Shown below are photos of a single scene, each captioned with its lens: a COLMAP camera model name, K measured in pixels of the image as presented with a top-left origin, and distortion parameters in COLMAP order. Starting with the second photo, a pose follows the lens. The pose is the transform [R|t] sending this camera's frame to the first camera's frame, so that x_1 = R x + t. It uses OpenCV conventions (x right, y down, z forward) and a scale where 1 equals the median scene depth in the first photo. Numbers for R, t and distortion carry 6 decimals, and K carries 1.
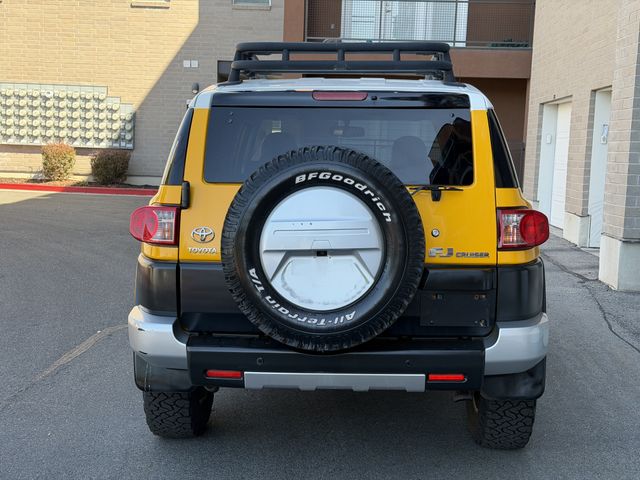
lens RADIAL K [[892.0, 0, 320.9], [0, 892.0, 241.7], [0, 0, 1]] dist [0.120129, 0.000000]
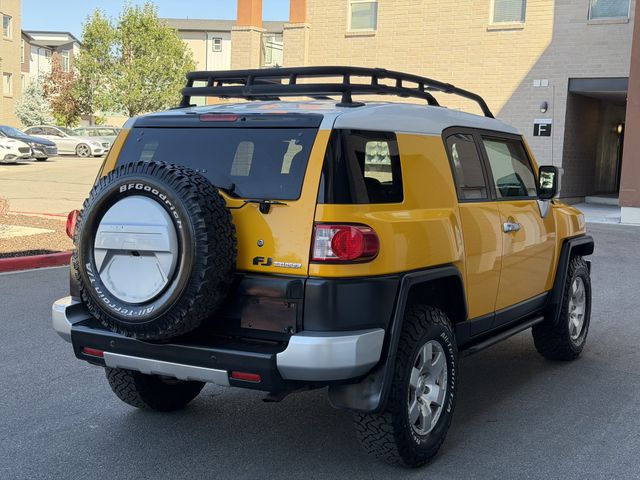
lens RADIAL K [[892.0, 0, 323.2], [0, 892.0, 240.8], [0, 0, 1]] dist [0.120129, 0.000000]
pose [[0.877634, 0.050664, -0.476646, 0.728560], [-0.061728, 0.998064, -0.007571, -0.009038], [0.475340, 0.036067, 0.879063, 0.091227]]
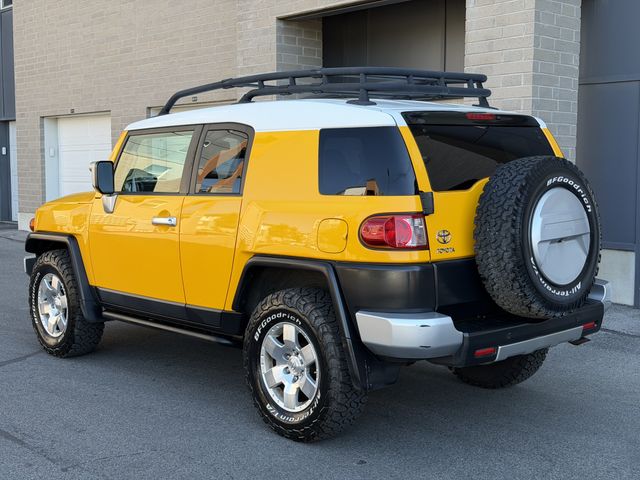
lens RADIAL K [[892.0, 0, 319.8], [0, 892.0, 243.2], [0, 0, 1]] dist [0.120129, 0.000000]
pose [[0.711954, -0.087859, 0.696708, -1.084886], [0.095876, 0.995013, 0.027504, -0.048298], [-0.695650, 0.047216, 0.716828, 0.303128]]
